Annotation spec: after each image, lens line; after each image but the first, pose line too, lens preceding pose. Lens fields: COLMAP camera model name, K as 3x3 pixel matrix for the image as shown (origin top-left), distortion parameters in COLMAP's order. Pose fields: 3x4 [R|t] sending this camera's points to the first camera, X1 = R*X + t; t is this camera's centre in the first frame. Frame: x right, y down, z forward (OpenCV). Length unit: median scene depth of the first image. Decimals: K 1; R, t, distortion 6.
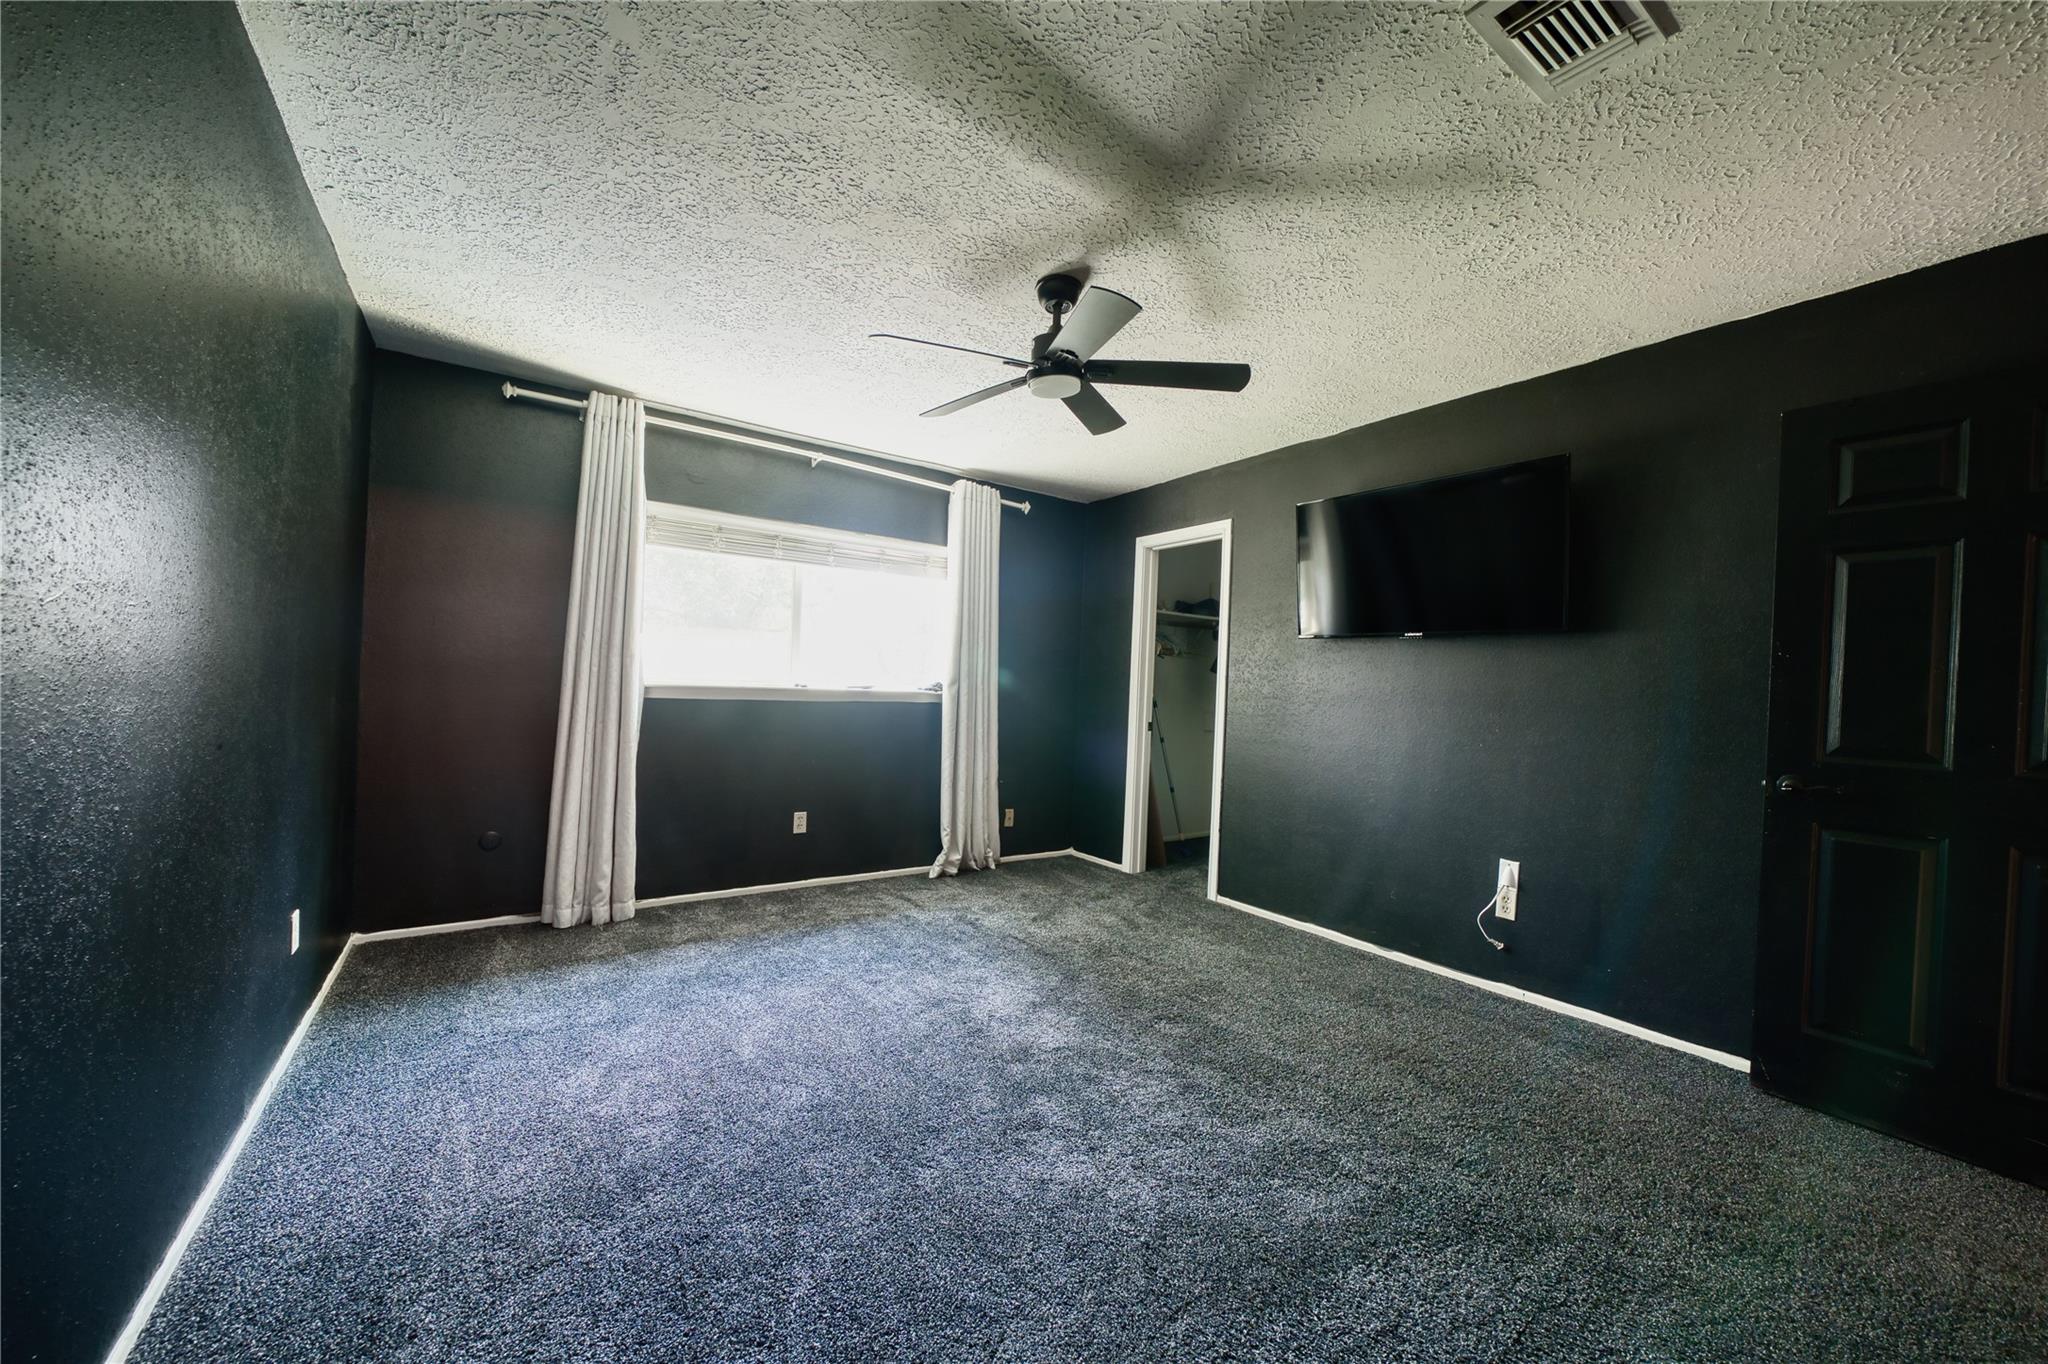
lens RADIAL K [[771.6, 0, 1028.3], [0, 771.6, 688.3], [0, 0, 1]] dist [-0.003546, 0.000015]
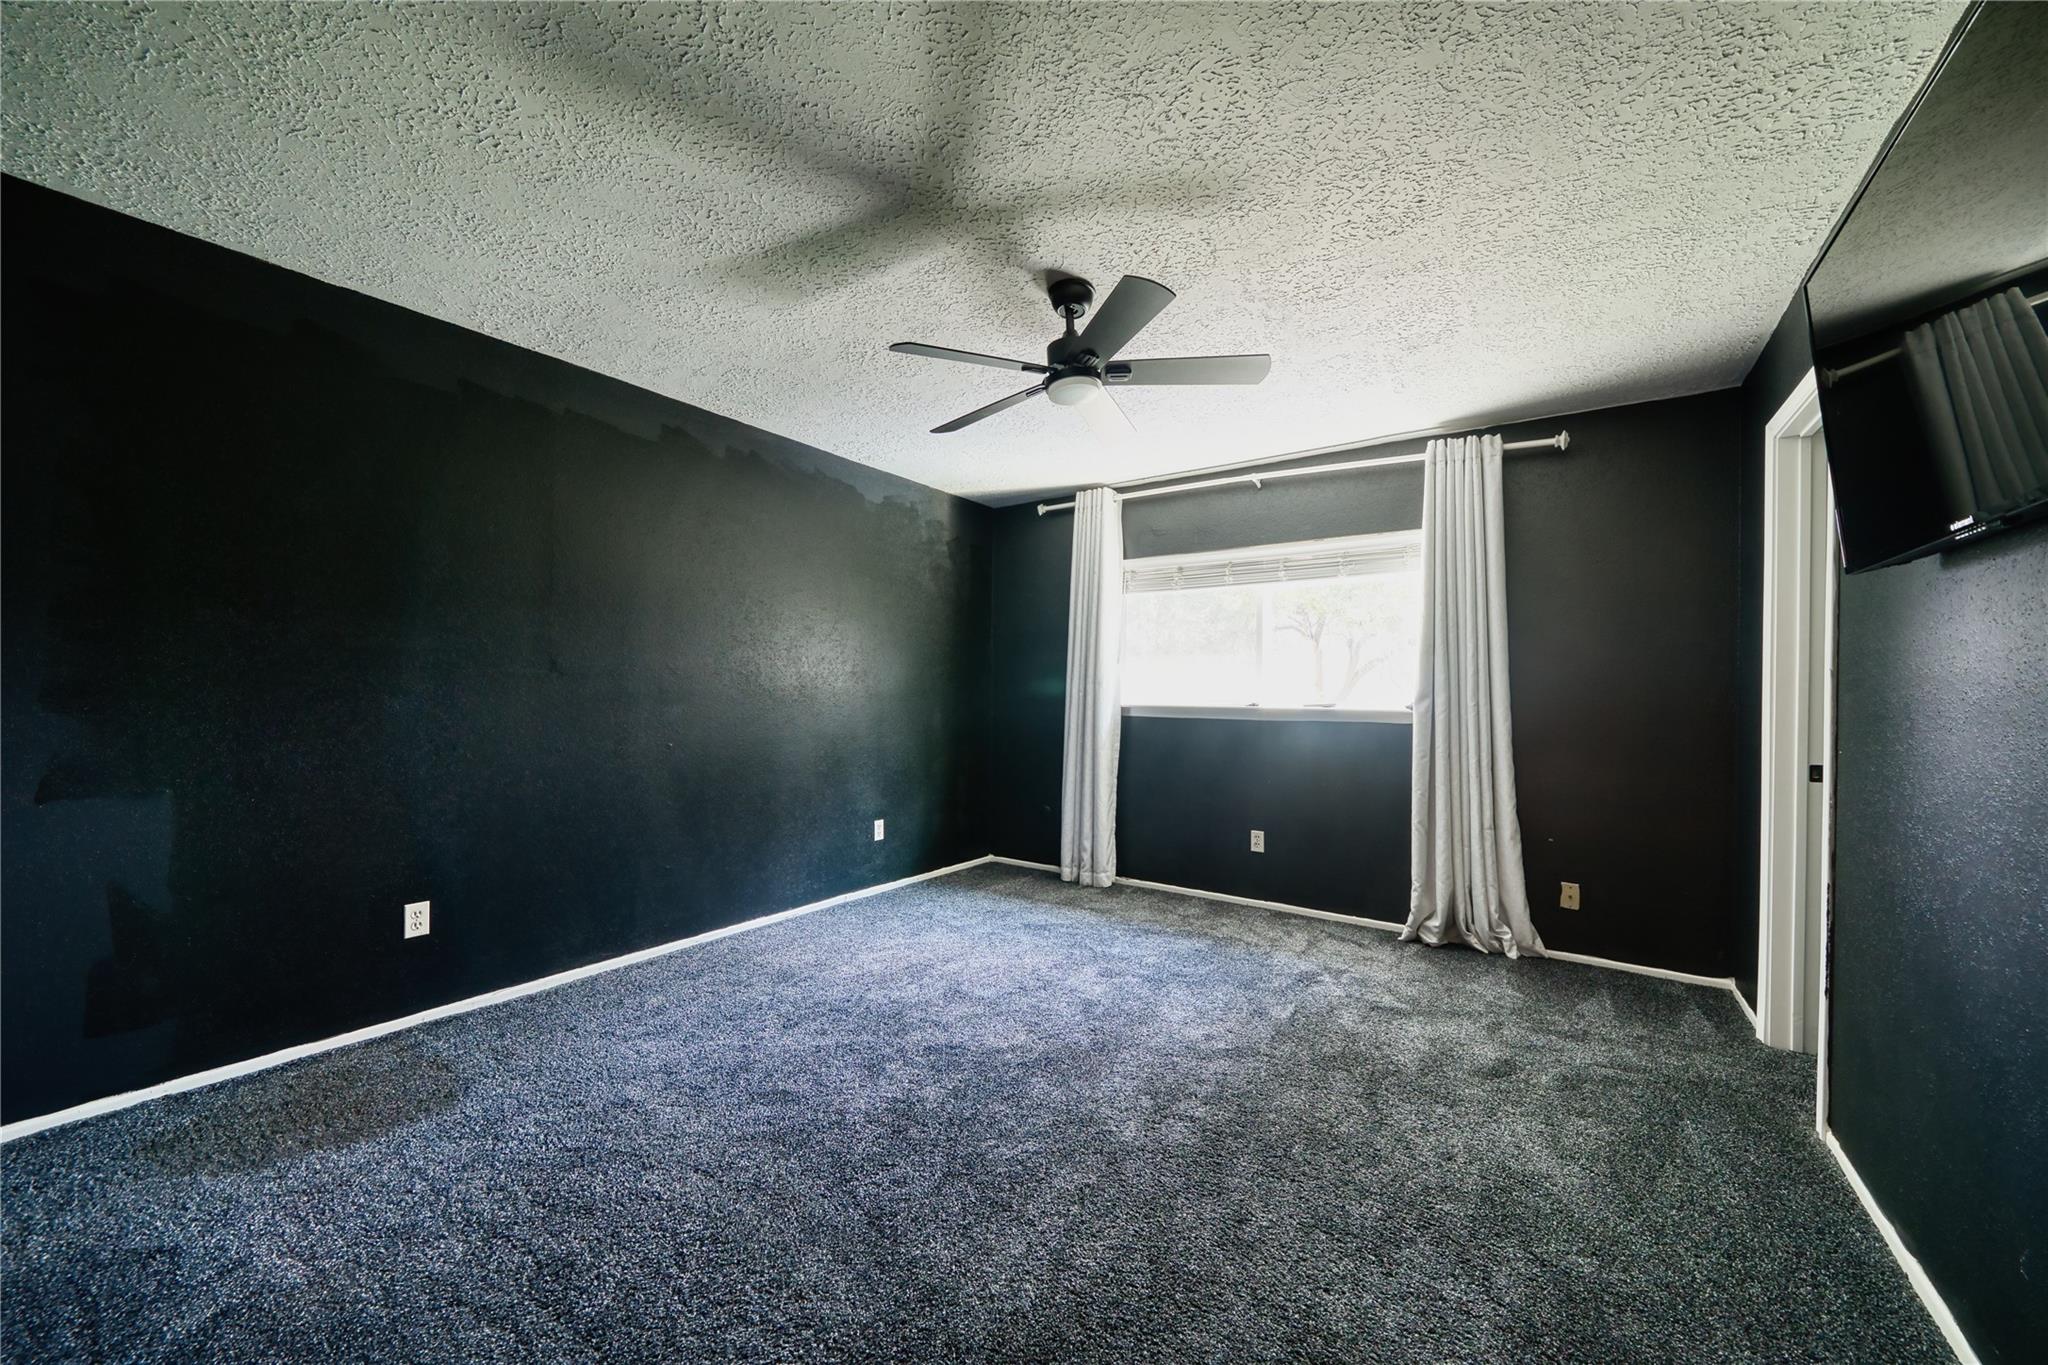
lens RADIAL K [[771.6, 0, 1028.3], [0, 771.6, 688.8], [0, 0, 1]] dist [-0.003546, 0.000015]
pose [[0.315807, -0.043191, -0.947840, 0.577286], [-0.007939, 0.998808, -0.048159, 0.027233], [0.948790, 0.022734, 0.315087, 0.403202]]
